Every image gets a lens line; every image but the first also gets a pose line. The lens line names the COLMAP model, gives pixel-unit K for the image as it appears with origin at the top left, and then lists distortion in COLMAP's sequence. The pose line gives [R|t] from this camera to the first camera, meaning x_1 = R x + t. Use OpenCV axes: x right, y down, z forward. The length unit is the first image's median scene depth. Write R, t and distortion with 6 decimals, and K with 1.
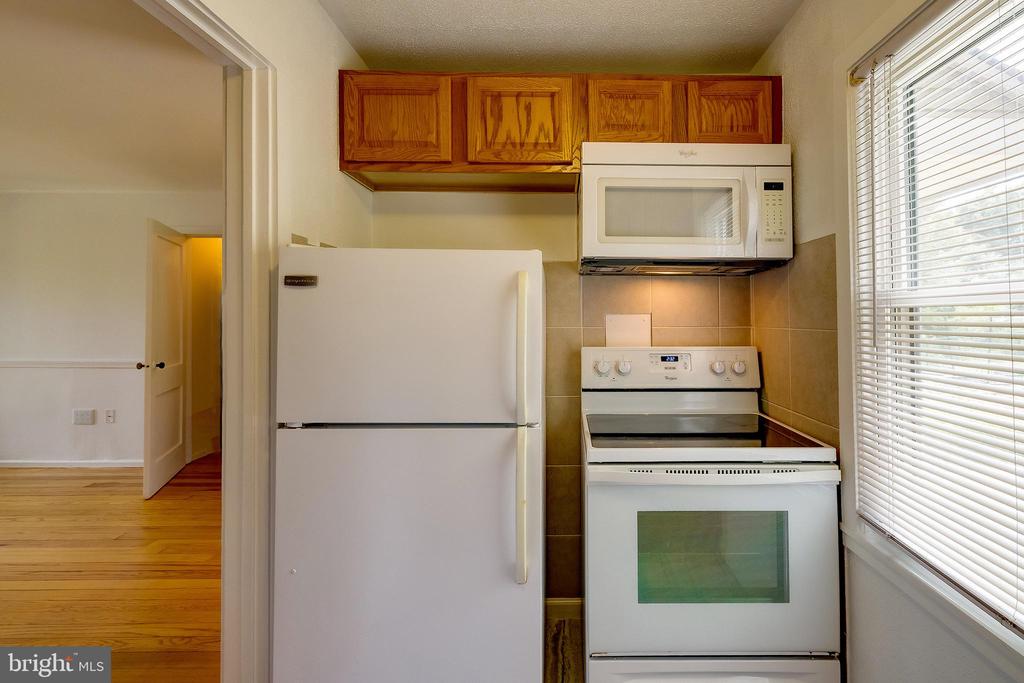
lens RADIAL K [[462.3, 0, 582.6], [0, 462.3, 311.2], [0, 0, 1]] dist [0.000610, 0.000242]
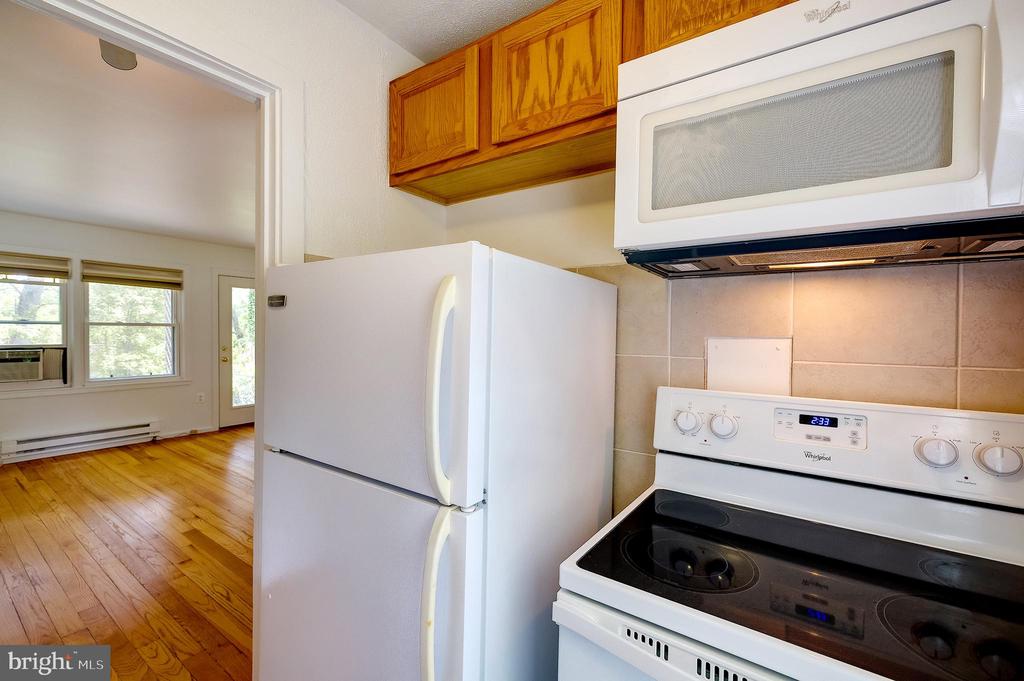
lens RADIAL K [[452.8, 0, 483.9], [0, 452.8, 339.9], [0, 0, 1]] dist [-0.000412, -0.000077]
pose [[0.791228, 0.017705, -0.611265, 0.223353], [-0.001697, 0.999641, 0.026758, -0.007948], [0.611519, -0.020135, 0.790974, 0.368876]]
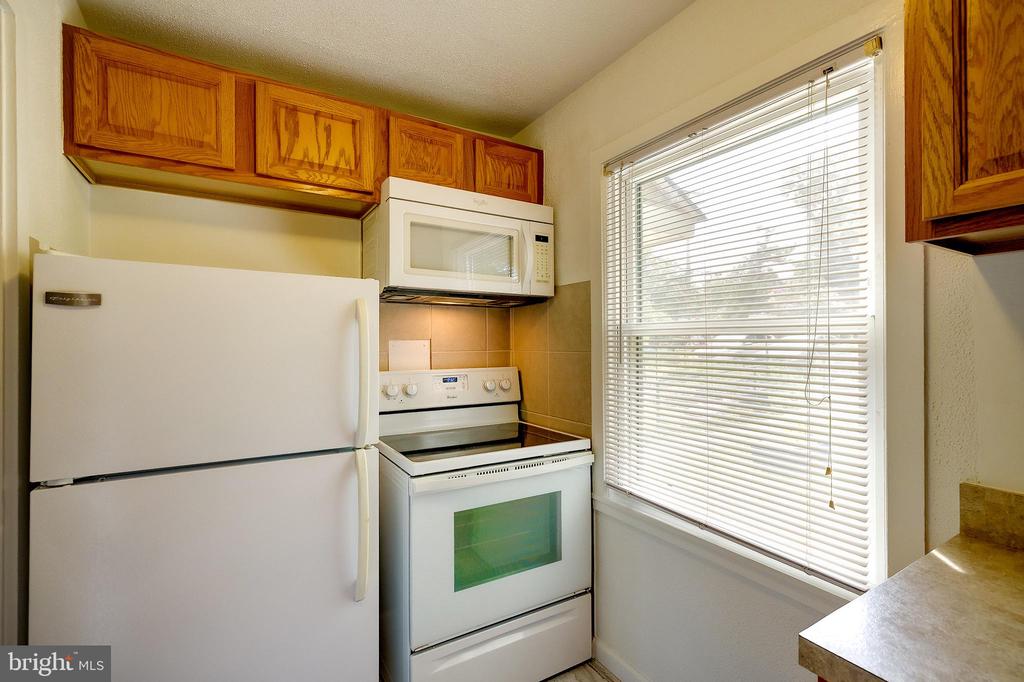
lens RADIAL K [[460.5, 0, 512.0], [0, 460.5, 341.0], [0, 0, 1]] dist [-0.001268, -0.000316]
pose [[0.865097, -0.000676, 0.501604, -0.269577], [-0.005334, 0.999930, 0.010546, -0.004296], [-0.501576, -0.011799, 0.865033, -0.044773]]
